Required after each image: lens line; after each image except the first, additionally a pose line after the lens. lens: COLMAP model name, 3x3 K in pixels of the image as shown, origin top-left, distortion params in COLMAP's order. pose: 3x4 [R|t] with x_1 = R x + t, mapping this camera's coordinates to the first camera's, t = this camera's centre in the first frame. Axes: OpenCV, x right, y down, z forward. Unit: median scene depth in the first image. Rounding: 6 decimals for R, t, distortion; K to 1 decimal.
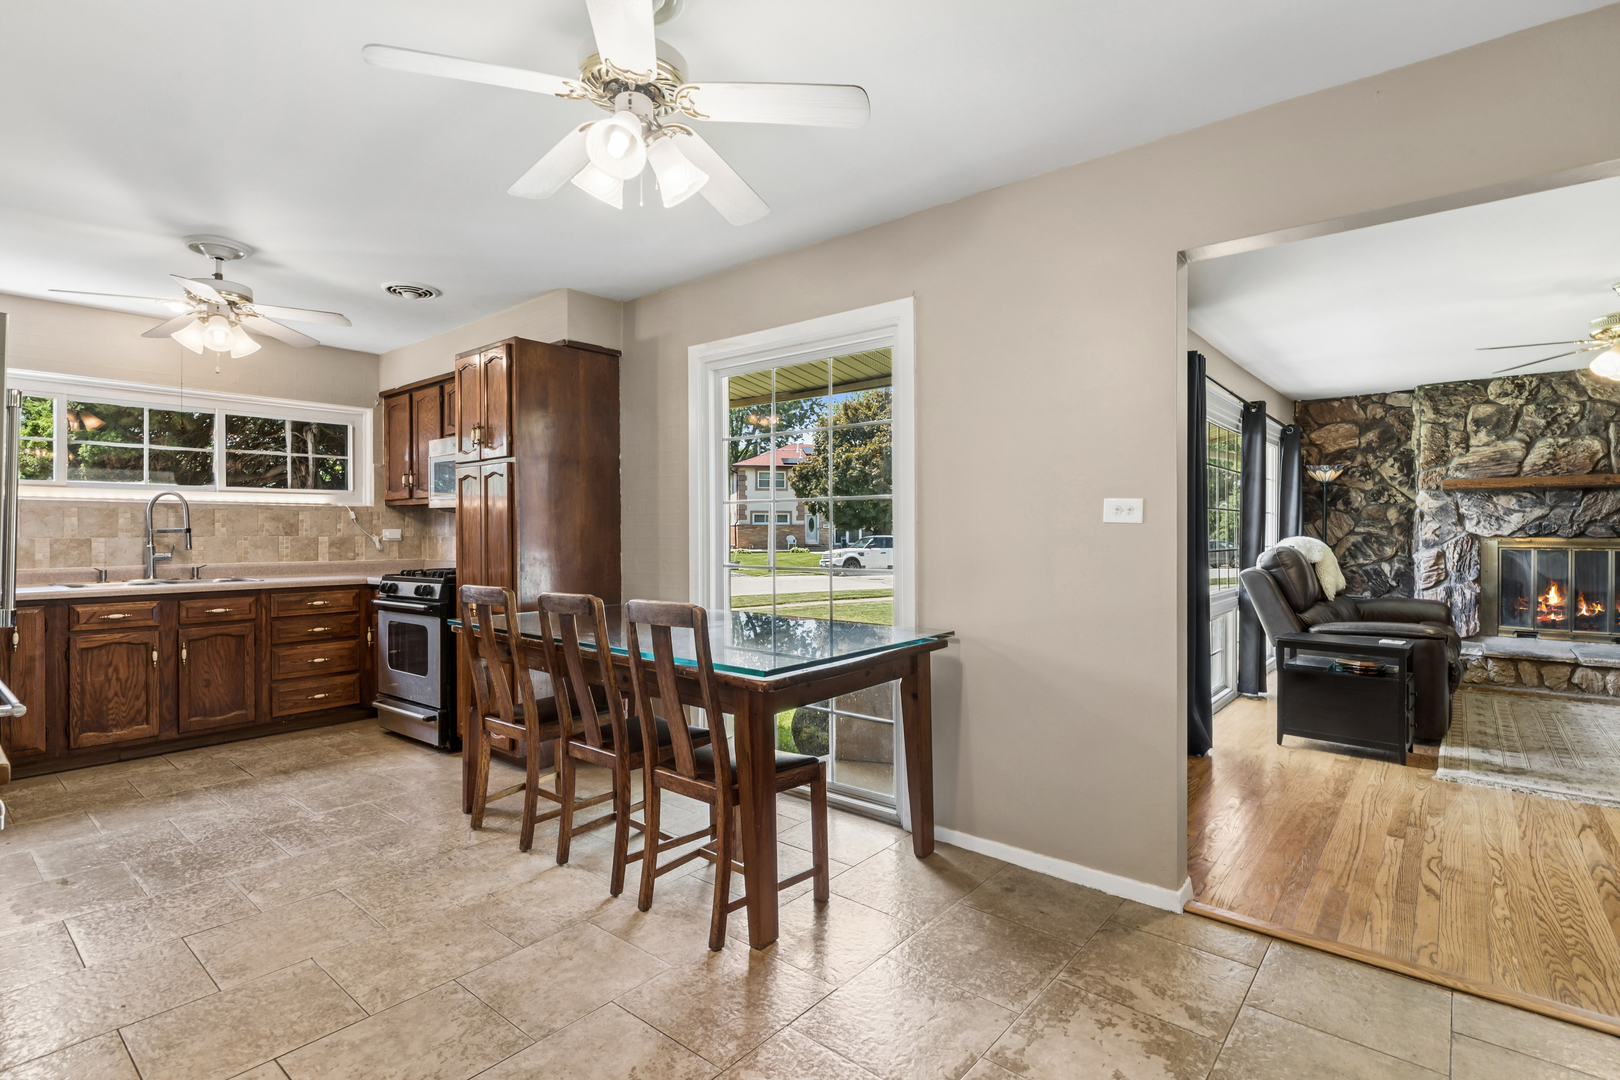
lens RADIAL K [[786.6, 0, 810.8], [0, 786.6, 532.1], [0, 0, 1]] dist [-0.007928, 0.002265]
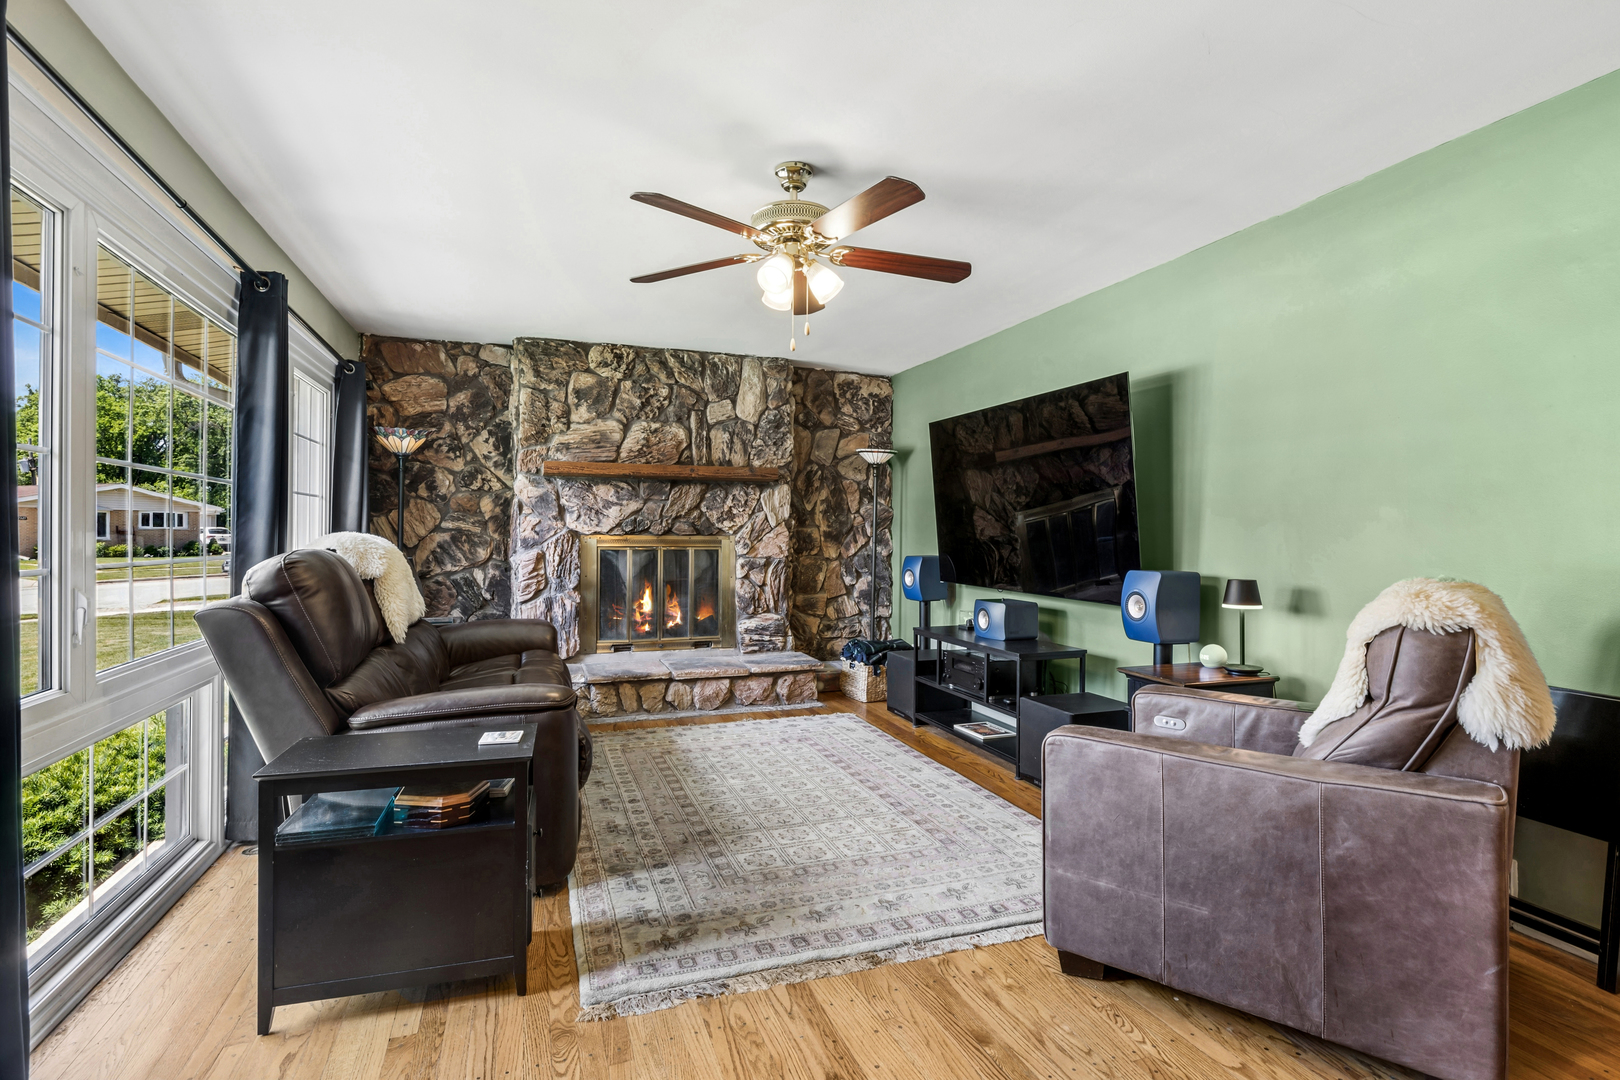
lens RADIAL K [[786.6, 0, 807.7], [0, 786.6, 530.1], [0, 0, 1]] dist [-0.007928, 0.002265]
pose [[0.508111, 0.006185, 0.861269, 0.269276], [-0.001350, 0.999979, -0.006384, 0.006588], [-0.861291, 0.002081, 0.508109, 0.379493]]
